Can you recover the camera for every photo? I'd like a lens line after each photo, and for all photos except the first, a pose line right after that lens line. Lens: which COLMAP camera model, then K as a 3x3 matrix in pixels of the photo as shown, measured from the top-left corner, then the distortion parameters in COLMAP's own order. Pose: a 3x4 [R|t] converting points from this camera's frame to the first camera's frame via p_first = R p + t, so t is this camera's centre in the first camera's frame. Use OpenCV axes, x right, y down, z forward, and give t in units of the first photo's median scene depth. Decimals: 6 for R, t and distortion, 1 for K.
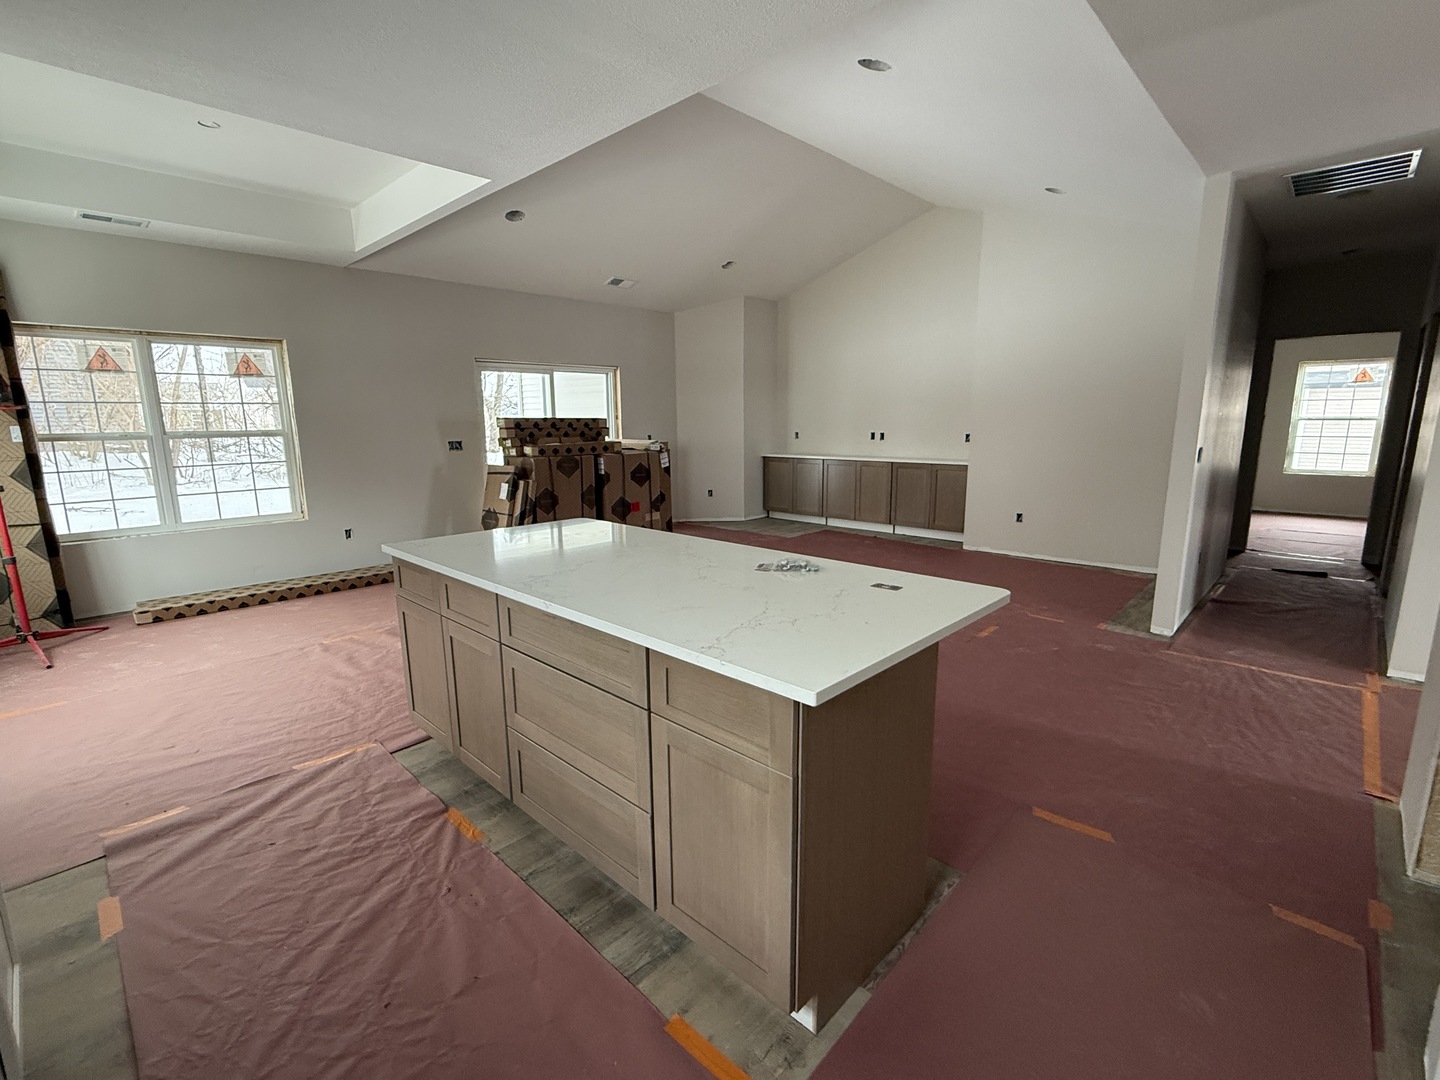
lens RADIAL K [[662.1, 0, 717.4], [0, 662.1, 544.6], [0, 0, 1]] dist [0.006262, 0.000901]
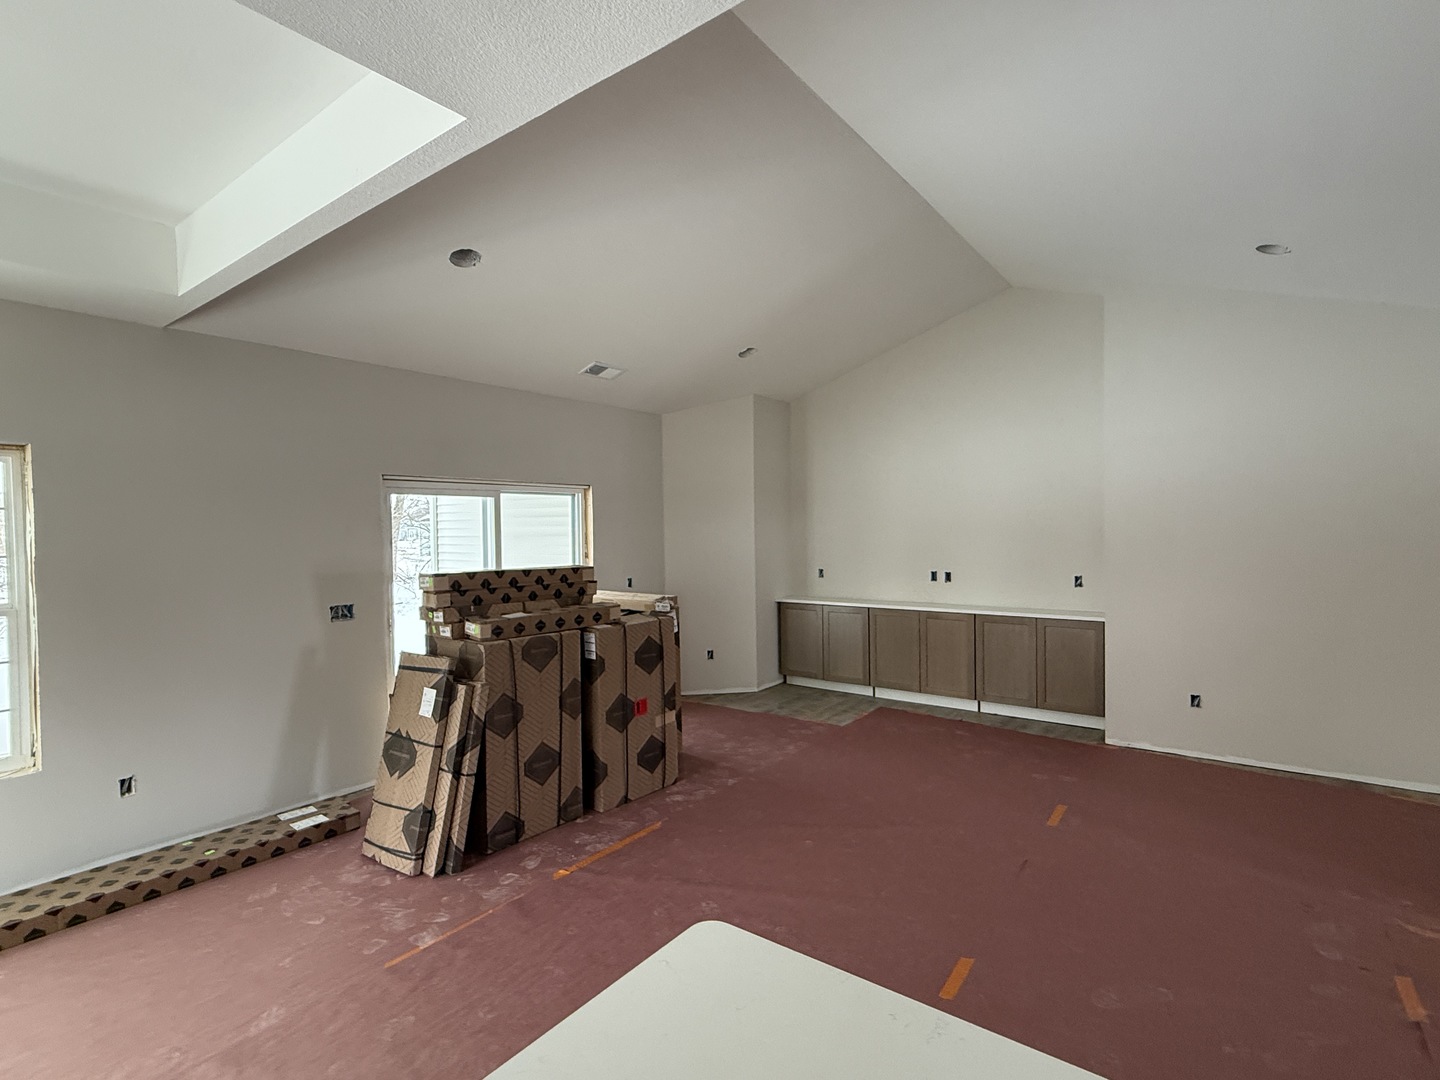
lens RADIAL K [[735.5, 0, 733.5], [0, 735.5, 548.8], [0, 0, 1]] dist [0.004794, 0.001109]
pose [[0.992615, -0.008153, 0.121030, -0.120496], [0.028038, 0.986141, -0.163523, -0.088525], [-0.118020, 0.165709, 0.979087, 0.286706]]
